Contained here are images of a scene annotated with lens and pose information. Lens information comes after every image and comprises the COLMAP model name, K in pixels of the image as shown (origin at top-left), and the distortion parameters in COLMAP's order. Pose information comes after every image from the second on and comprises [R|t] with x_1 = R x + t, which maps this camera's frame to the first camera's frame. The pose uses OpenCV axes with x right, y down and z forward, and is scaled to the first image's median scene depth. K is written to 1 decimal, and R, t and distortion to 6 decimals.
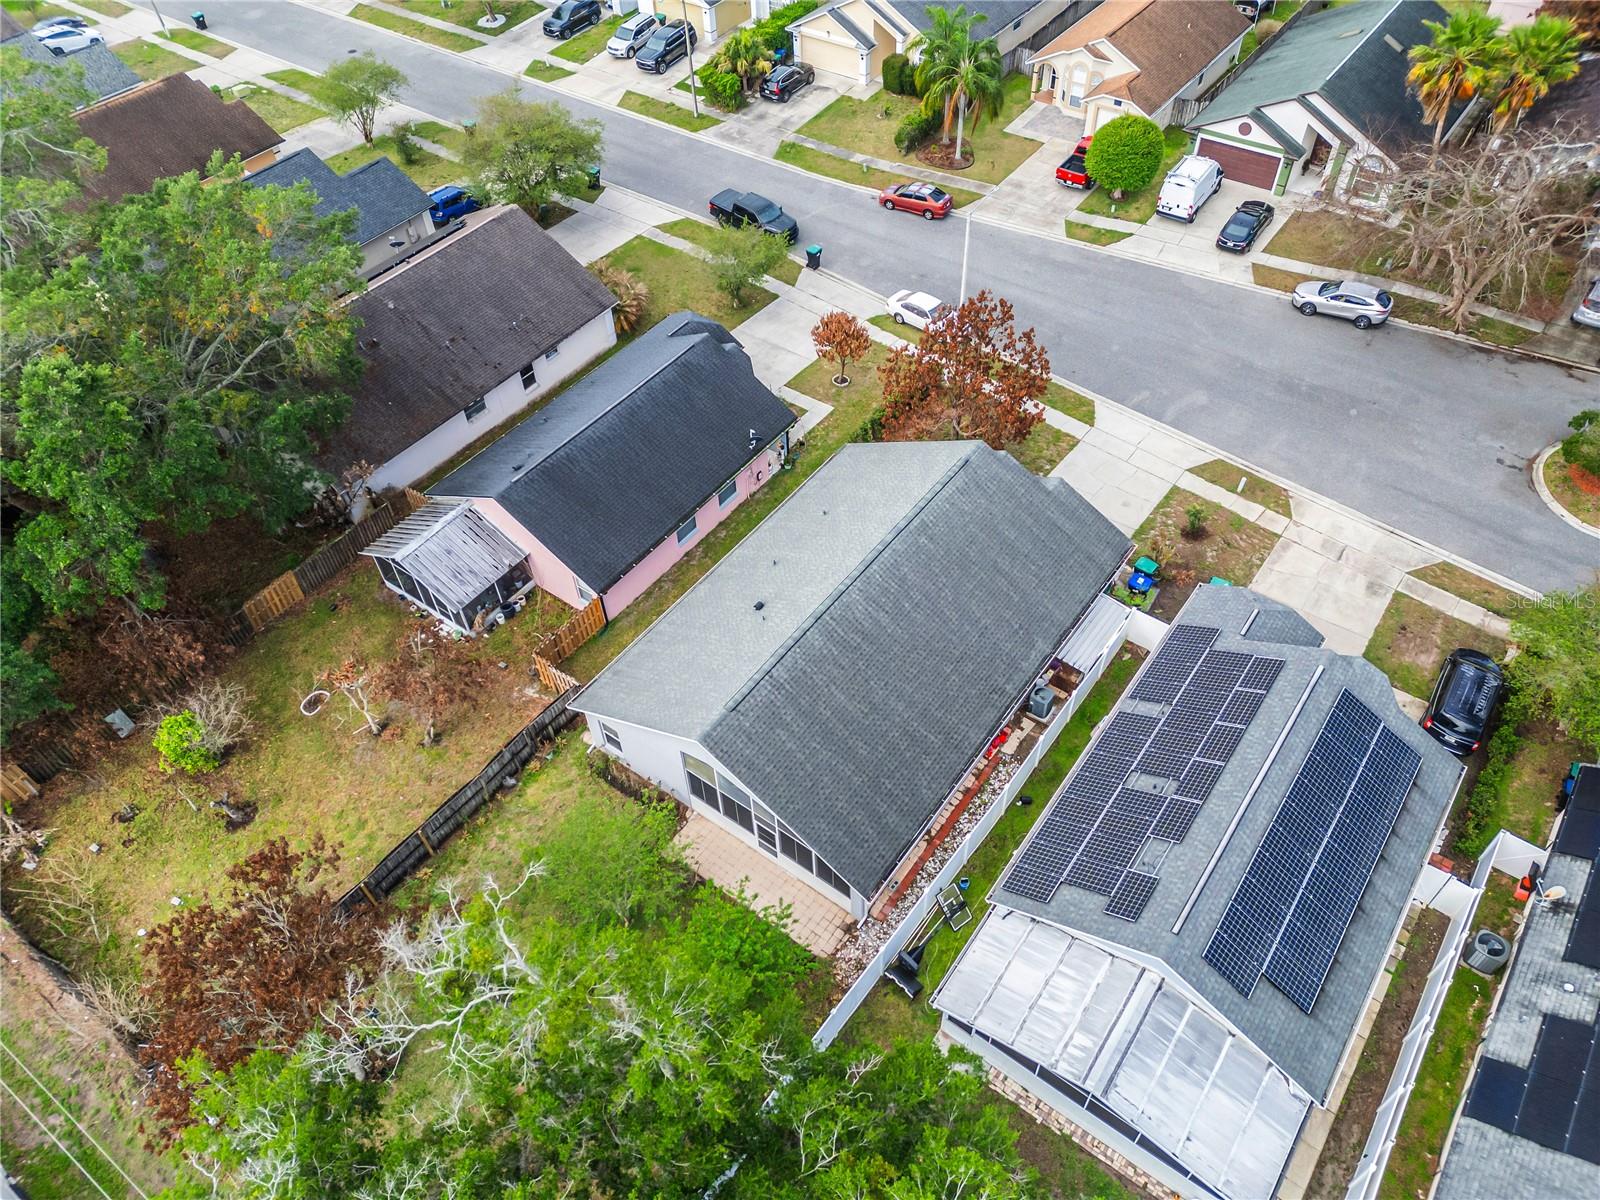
lens RADIAL K [[1142.1, 0, 814.0], [0, 1142.1, 589.0], [0, 0, 1]] dist [0.063244, -0.059654]
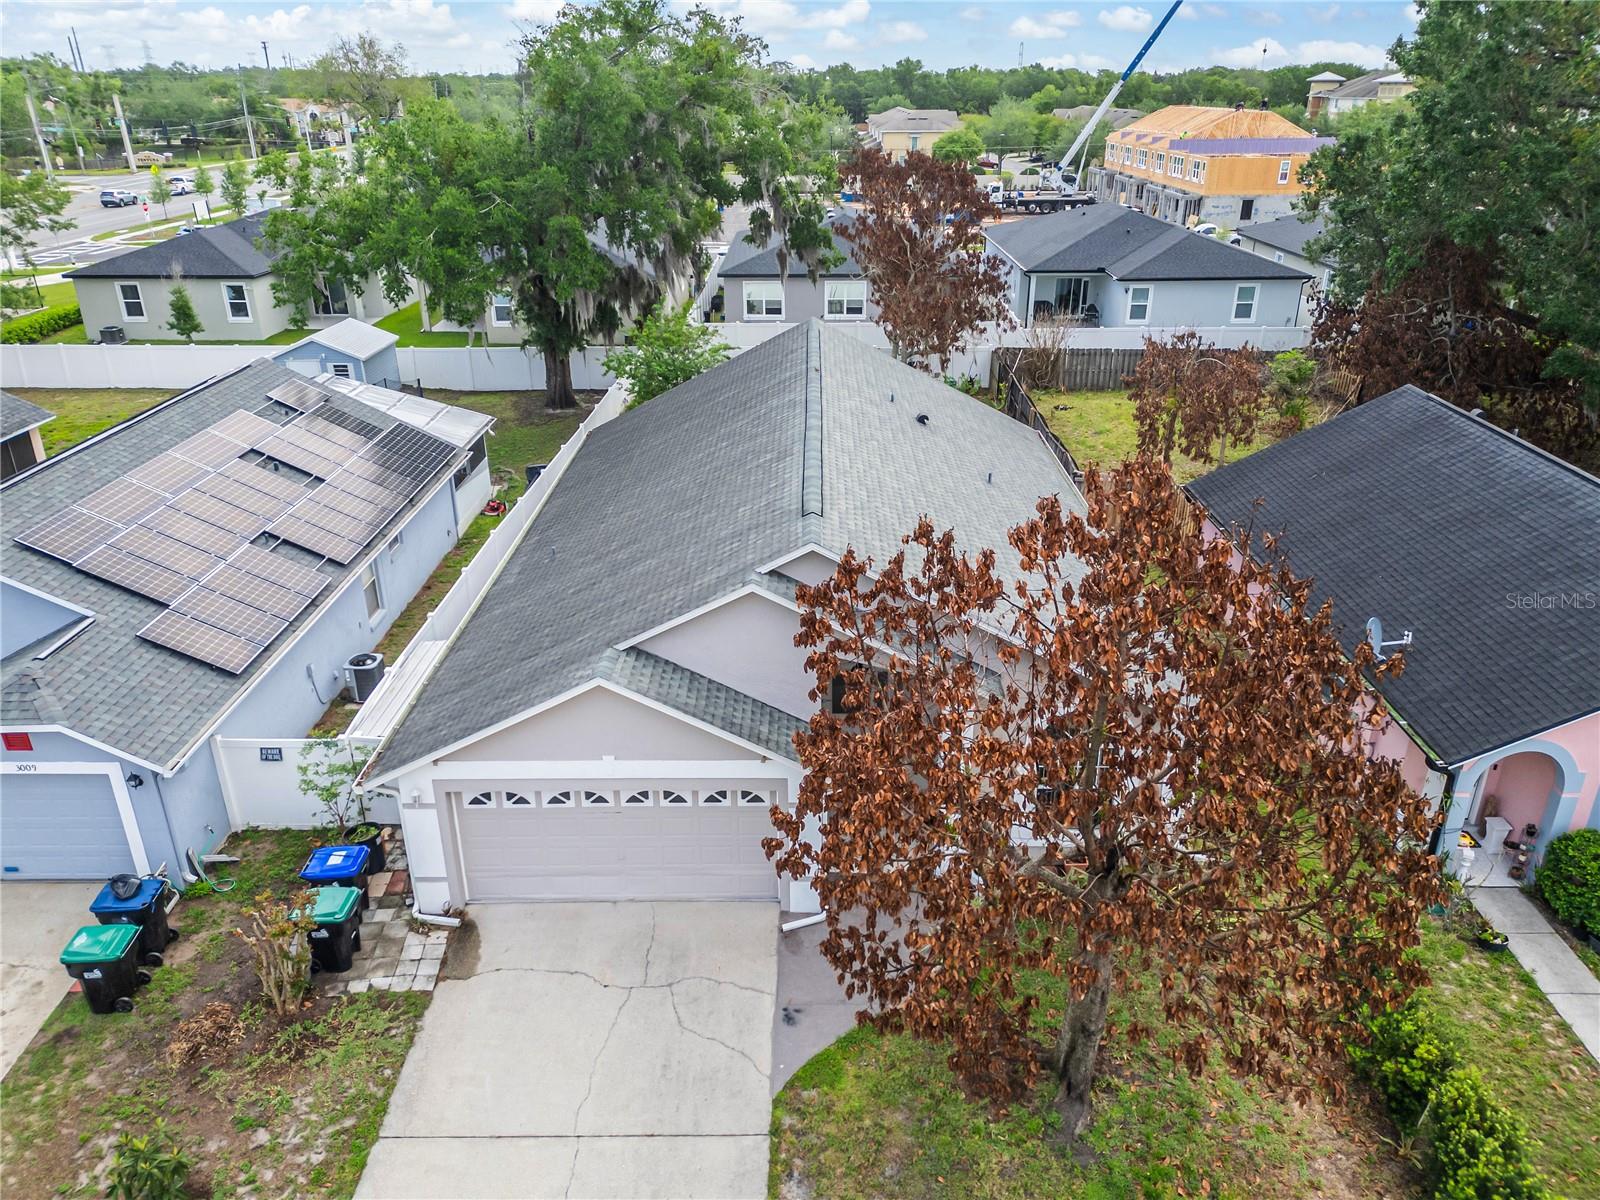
lens RADIAL K [[1142.1, 0, 801.5], [0, 1142.1, 598.8], [0, 0, 1]] dist [0.063244, -0.059654]
pose [[-0.812705, 0.265616, -0.518613, 0.261626], [-0.410799, 0.370020, 0.833264, -0.323784], [0.413225, 0.890244, -0.191602, 0.829027]]
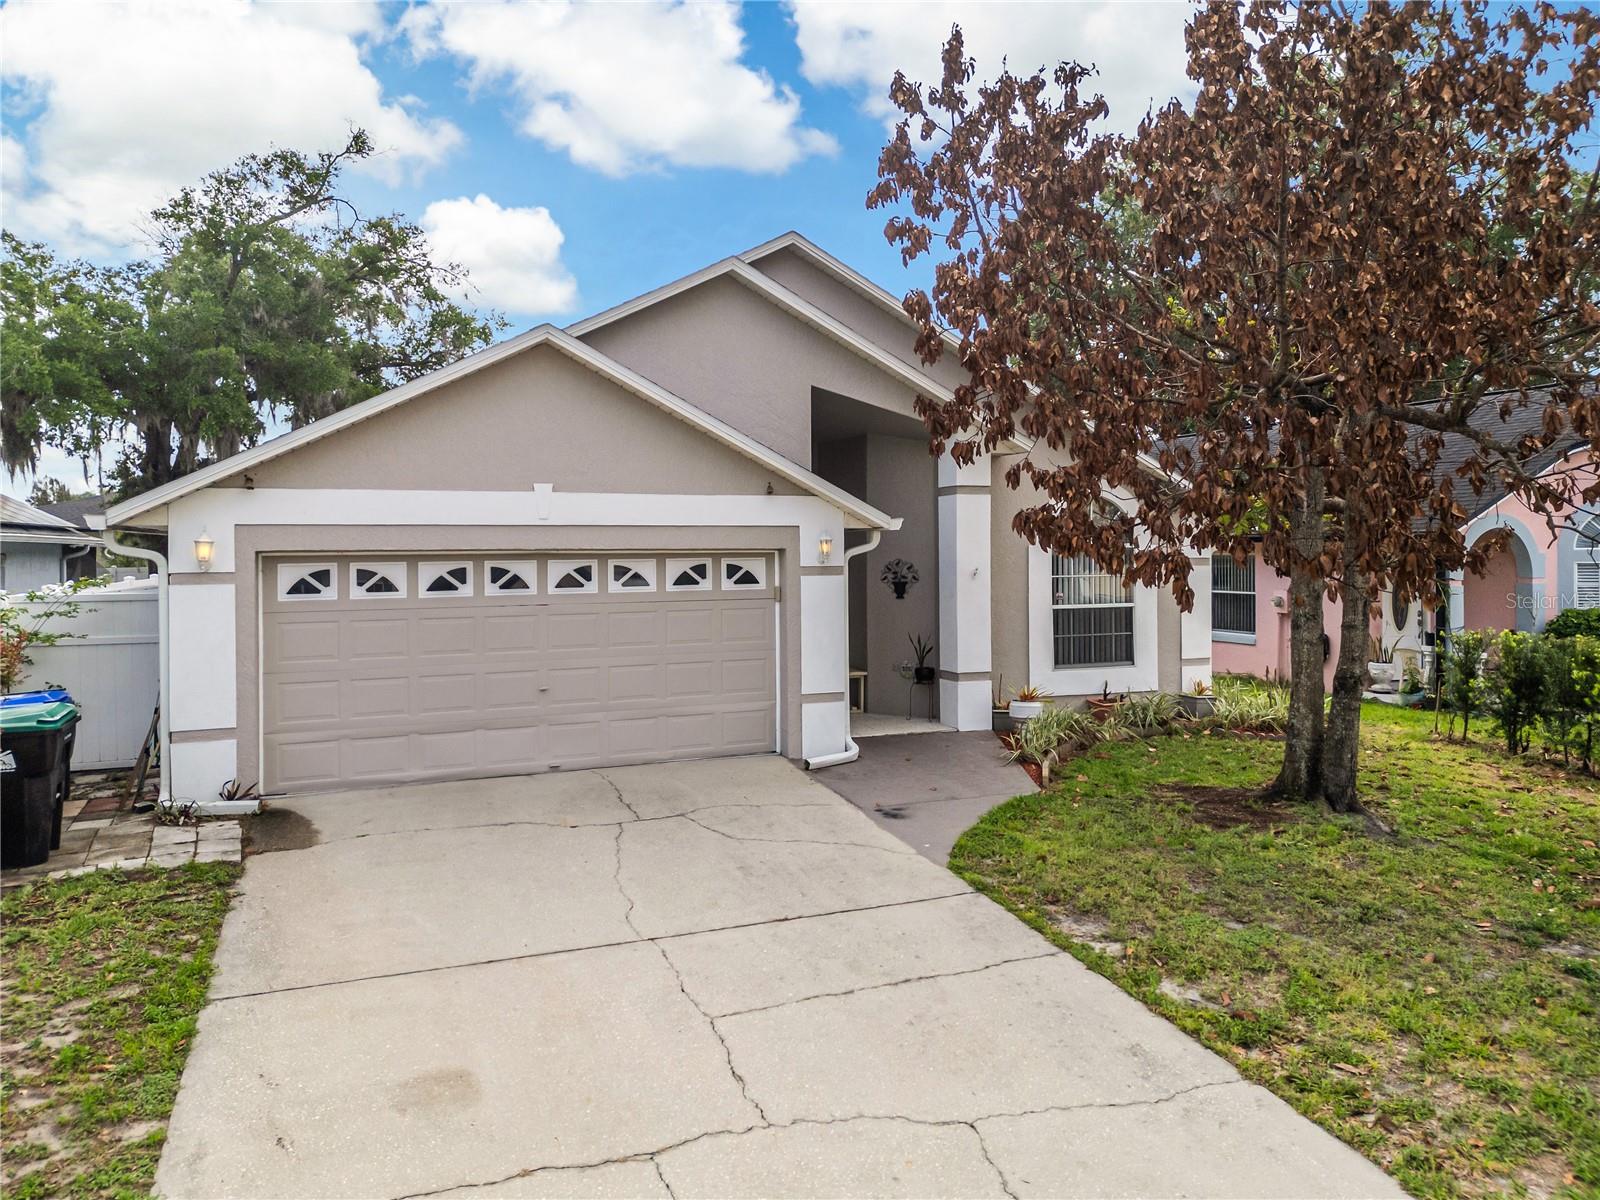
lens RADIAL K [[1142.1, 0, 807.2], [0, 1142.1, 573.3], [0, 0, 1]] dist [0.063244, -0.059654]
pose [[-0.539176, 0.061452, -0.839948, 0.295566], [-0.607211, 0.662735, 0.438266, -0.150398], [0.583595, 0.746328, -0.320016, 0.883486]]
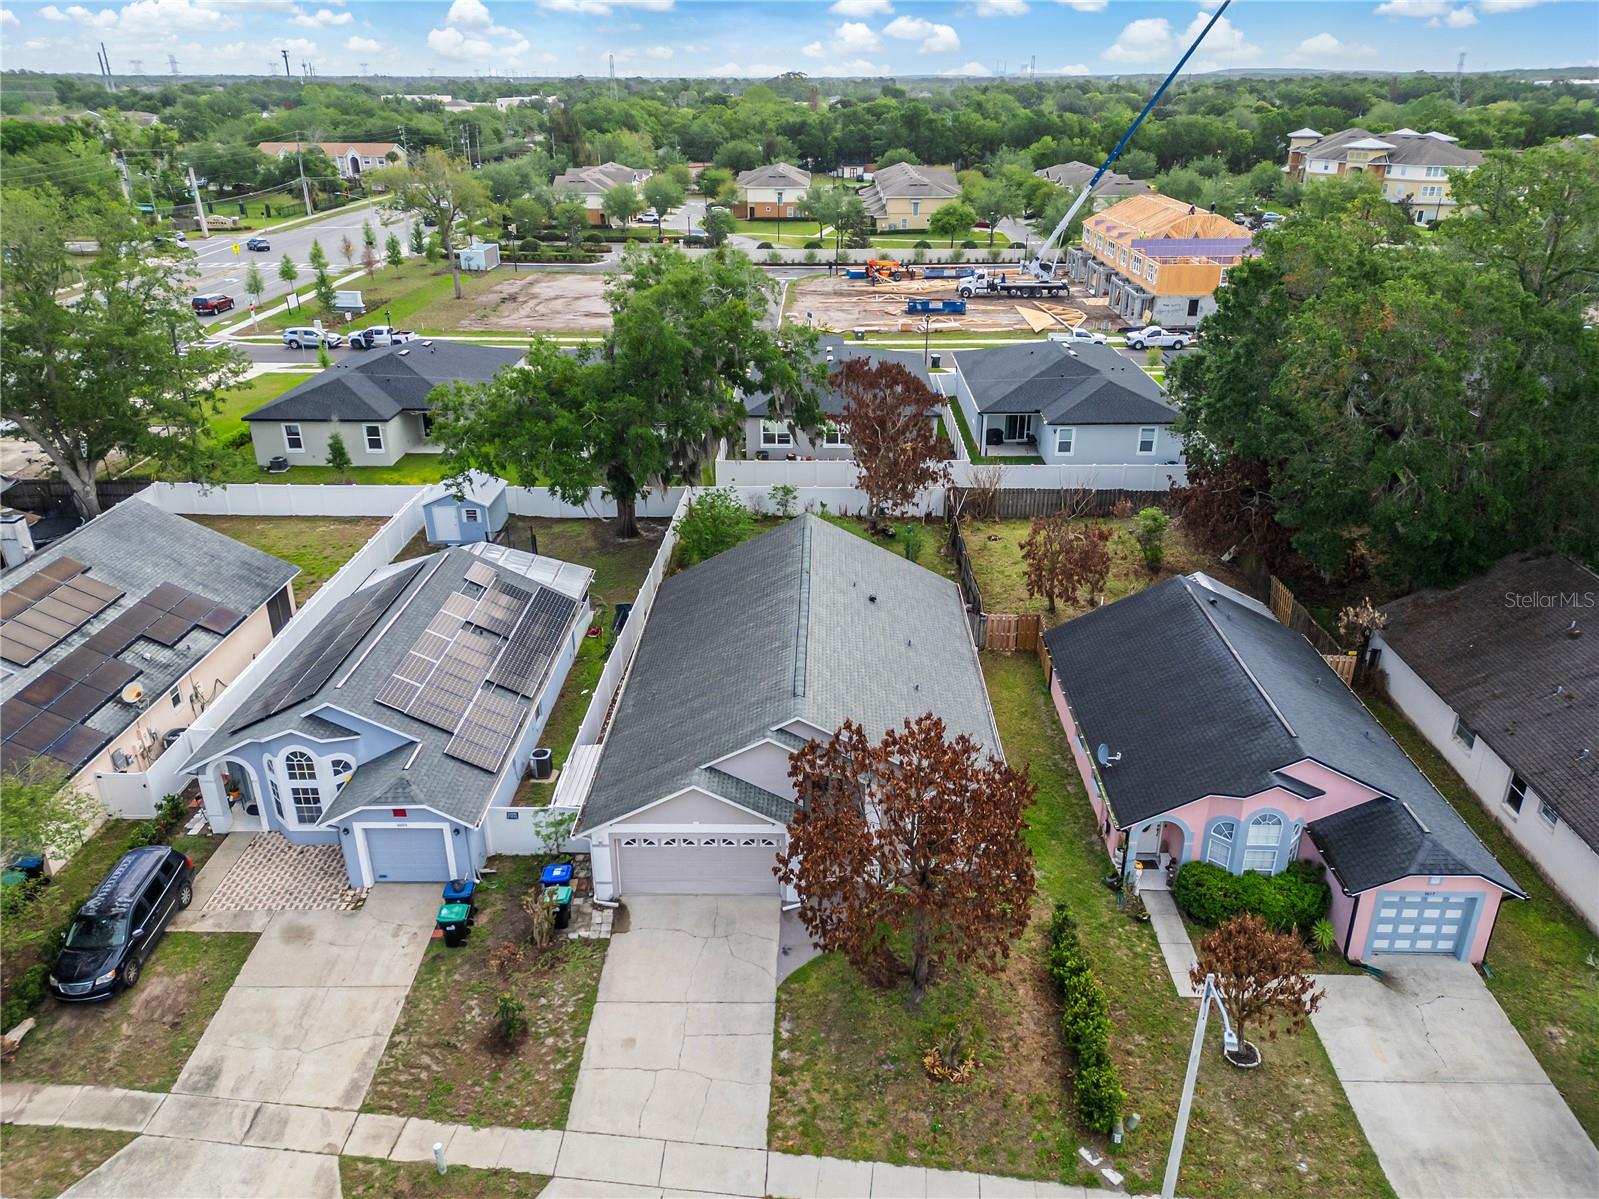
lens RADIAL K [[1141.4, 0, 801.8], [0, 1141.4, 611.3], [0, 0, 1]] dist [0.063244, -0.059654]
pose [[-0.819271, 0.267252, -0.507318, 0.380077], [-0.403504, 0.359910, 0.841219, -0.588166], [0.407406, 0.893891, -0.187026, 0.823581]]
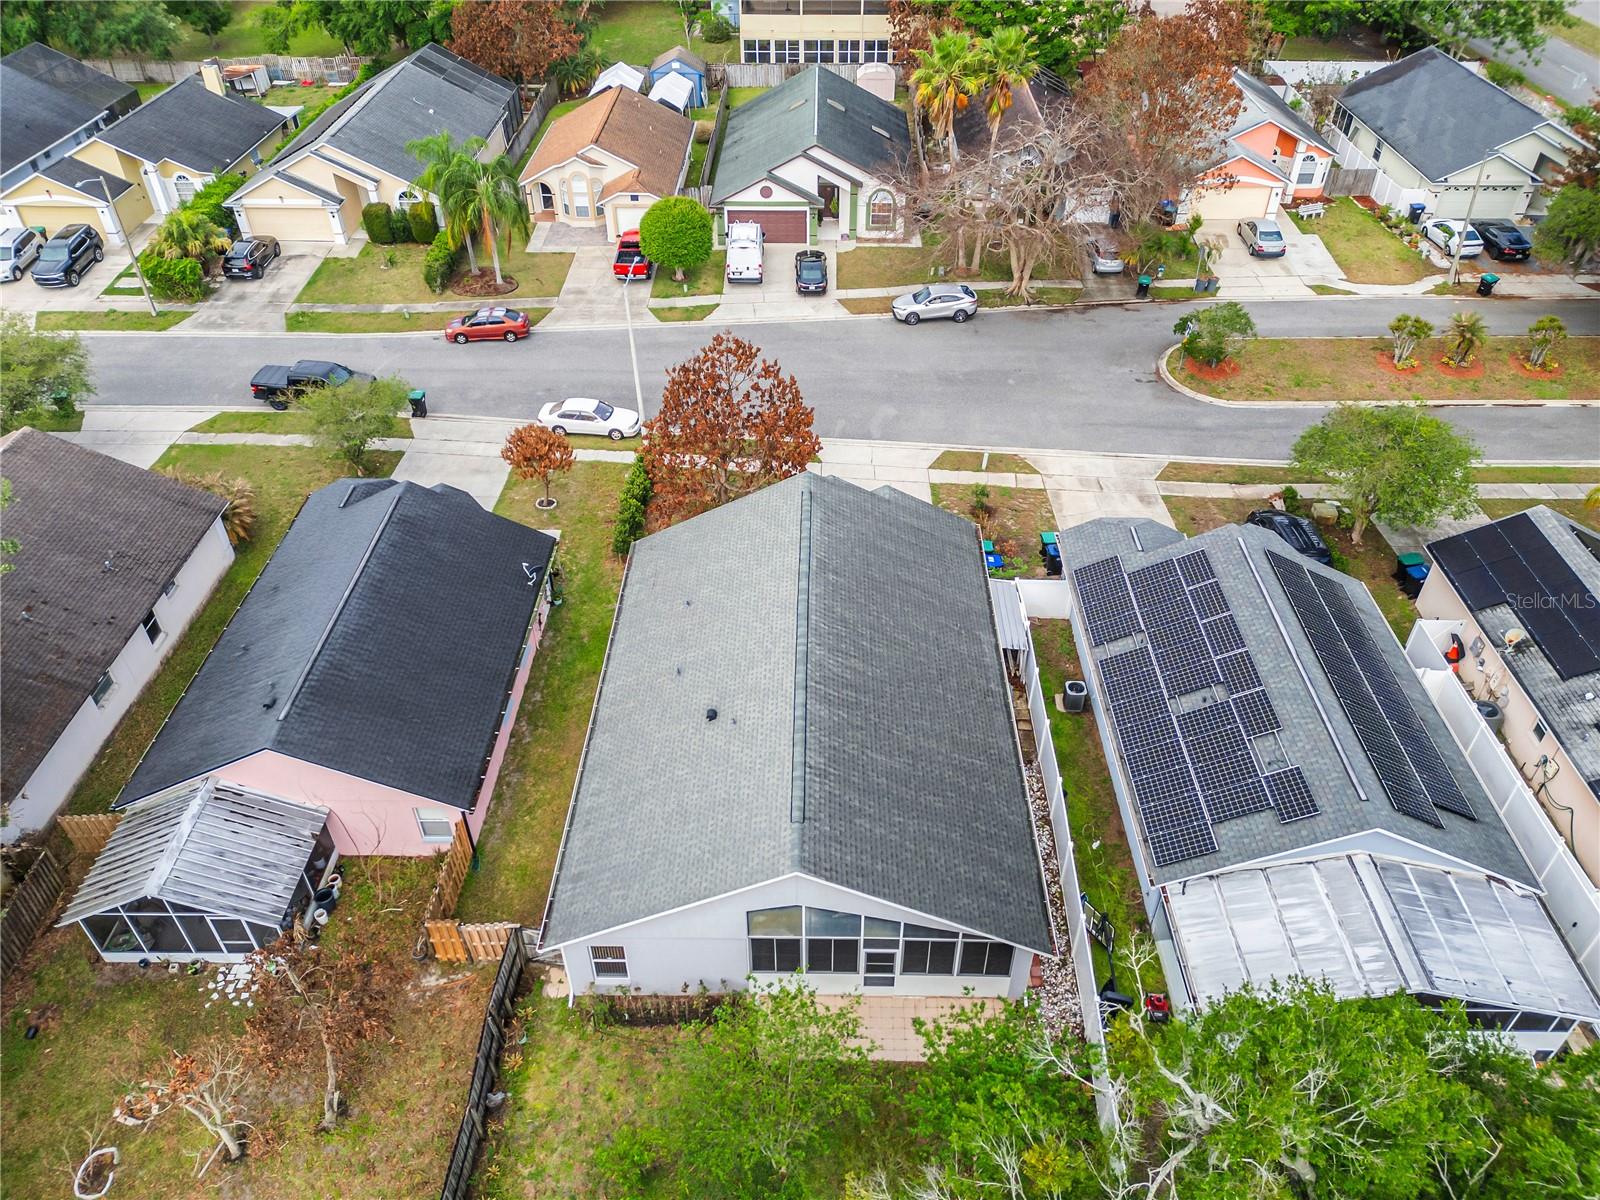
lens RADIAL K [[1142.1, 0, 816.4], [0, 1142.1, 592.8], [0, 0, 1]] dist [0.063244, -0.059654]
pose [[0.811643, -0.340597, 0.474583, -0.235634], [0.412333, 0.909523, -0.052439, 0.006234], [-0.413783, 0.238248, 0.878647, 0.174171]]
